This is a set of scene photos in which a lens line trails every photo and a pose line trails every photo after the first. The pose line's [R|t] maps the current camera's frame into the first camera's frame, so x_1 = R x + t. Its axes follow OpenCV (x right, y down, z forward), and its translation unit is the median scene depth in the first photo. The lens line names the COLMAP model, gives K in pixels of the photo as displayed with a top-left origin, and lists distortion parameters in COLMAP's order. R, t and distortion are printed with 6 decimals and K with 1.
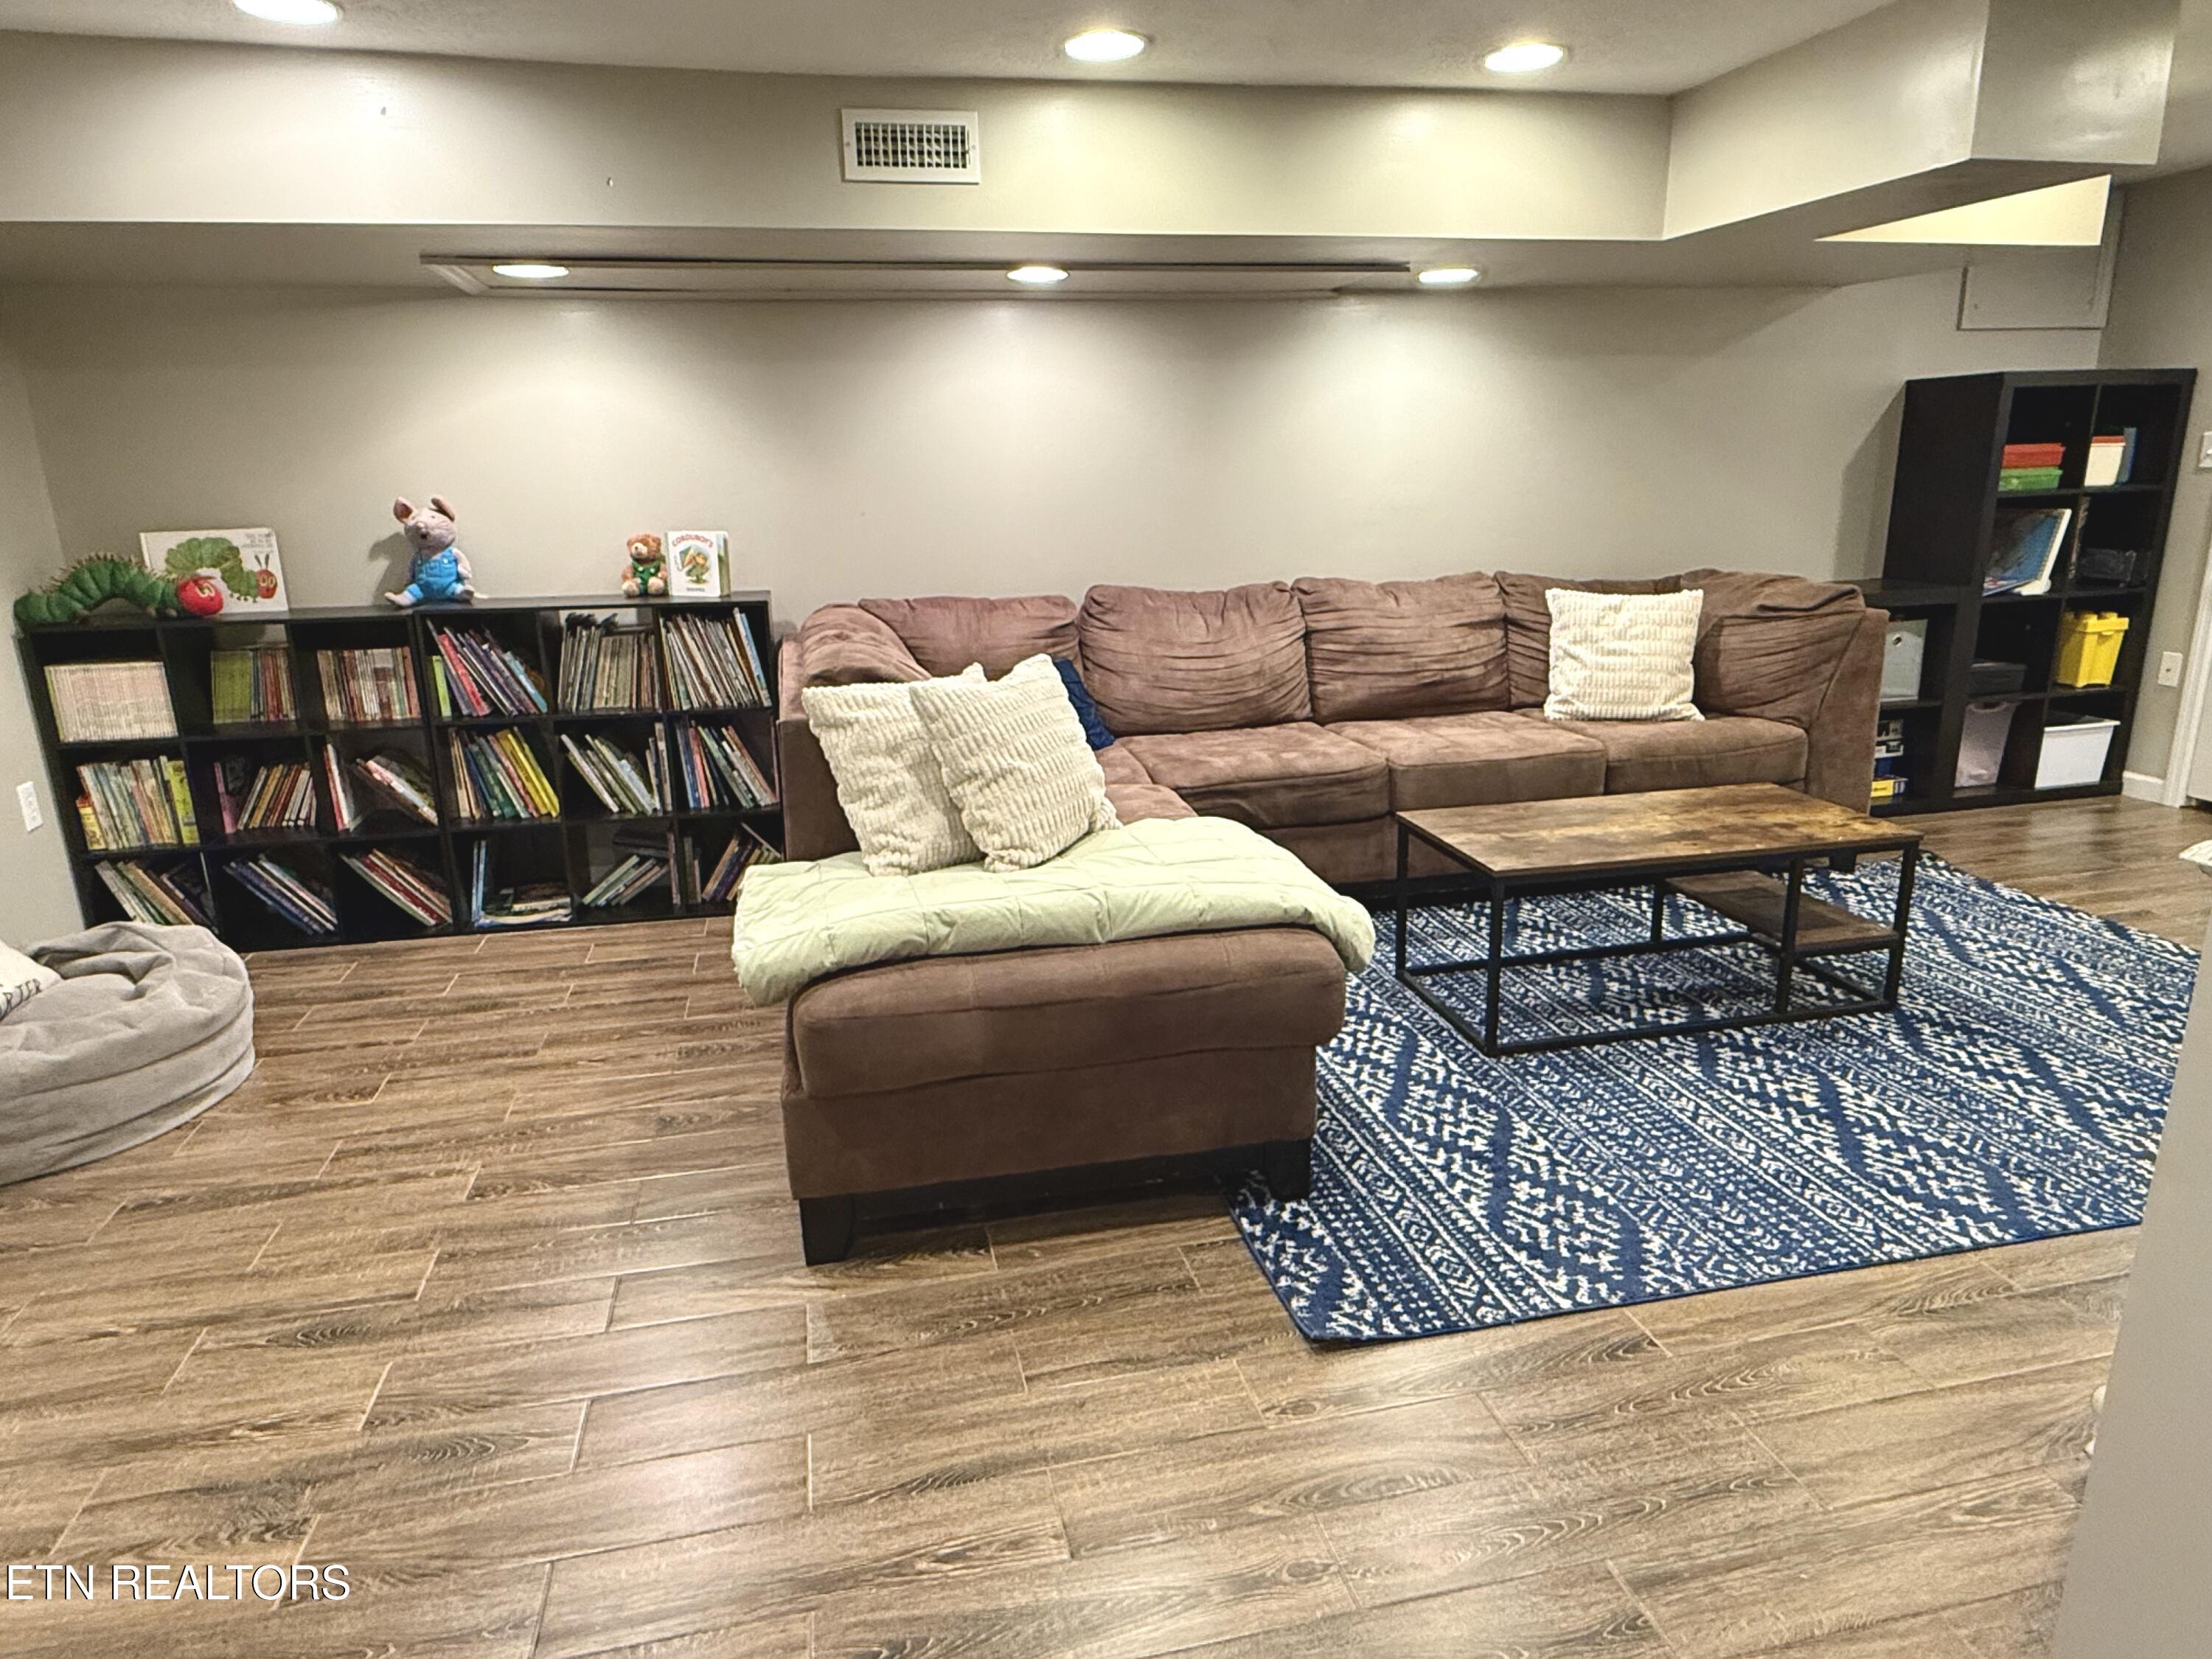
lens RADIAL K [[1334.1, 0, 1095.4], [0, 1334.1, 826.7], [0, 0, 1]] dist [-0.001736, 0.000163]
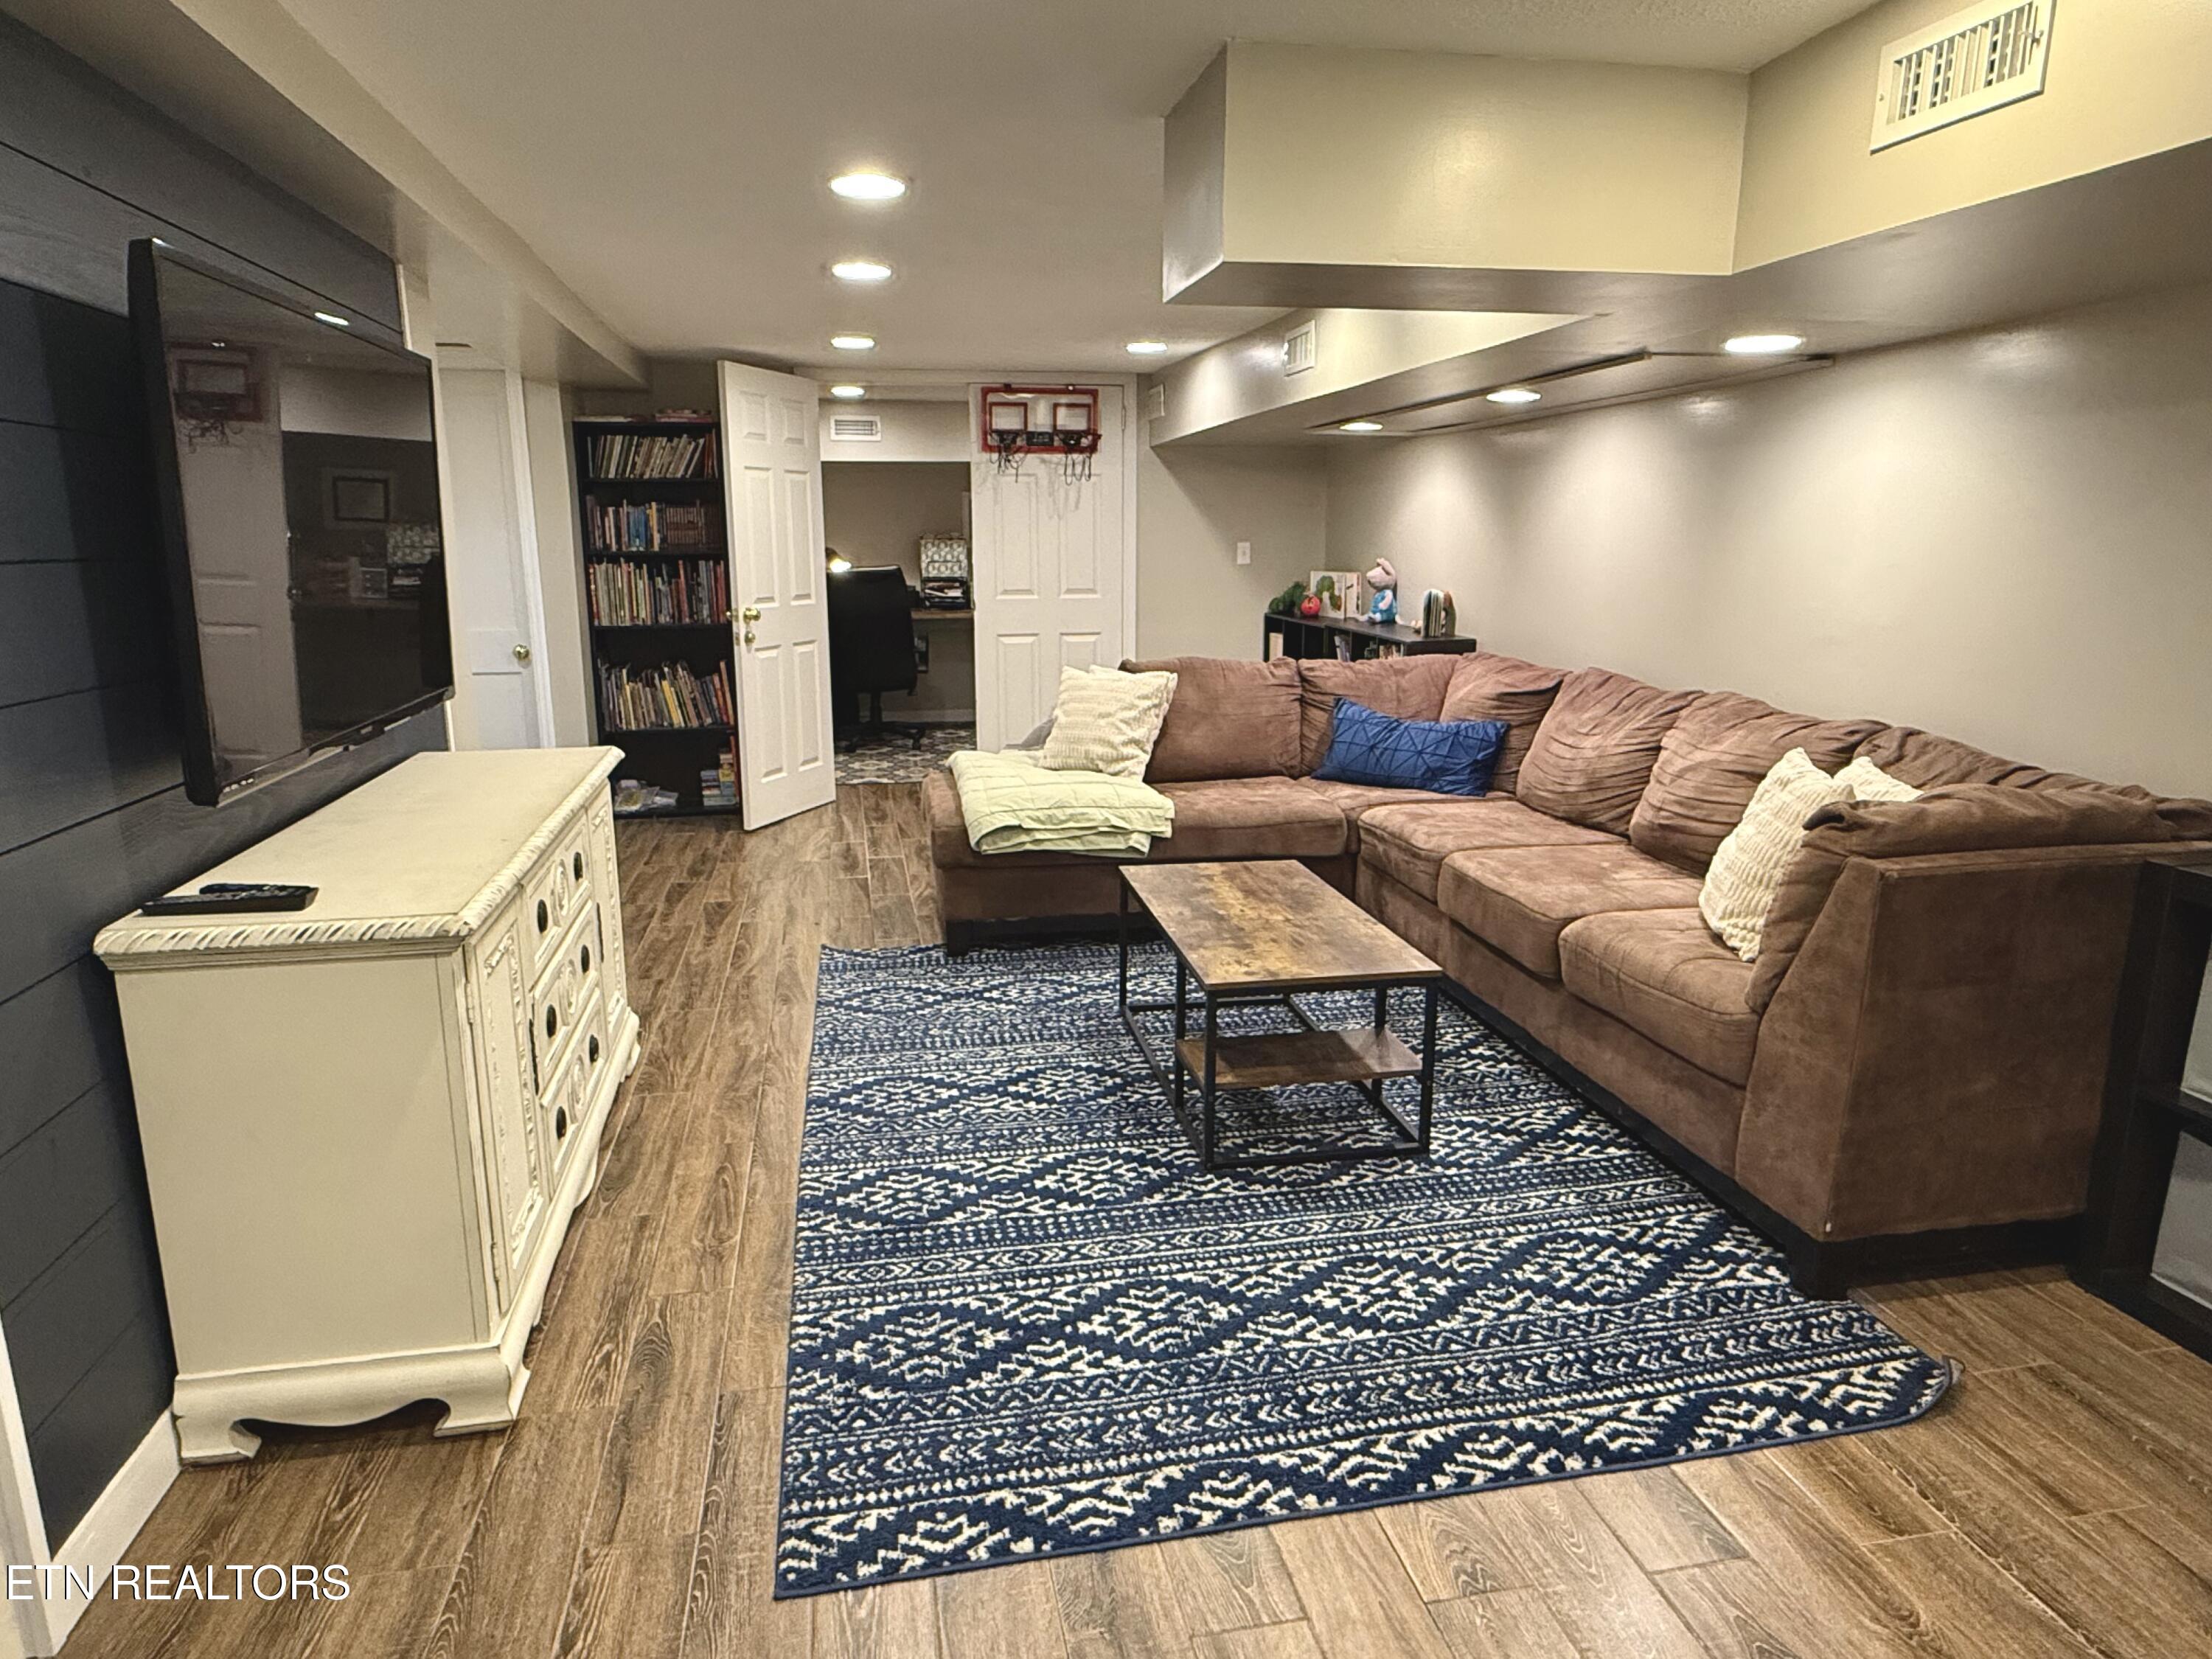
lens RADIAL K [[1334.1, 0, 1095.4], [0, 1334.1, 826.7], [0, 0, 1]] dist [-0.001736, 0.000163]
pose [[-0.029682, 0.236134, -0.971267, 1.503553], [-0.254749, 0.937820, 0.235787, -0.297633], [0.966552, 0.254428, 0.032319, 0.867035]]
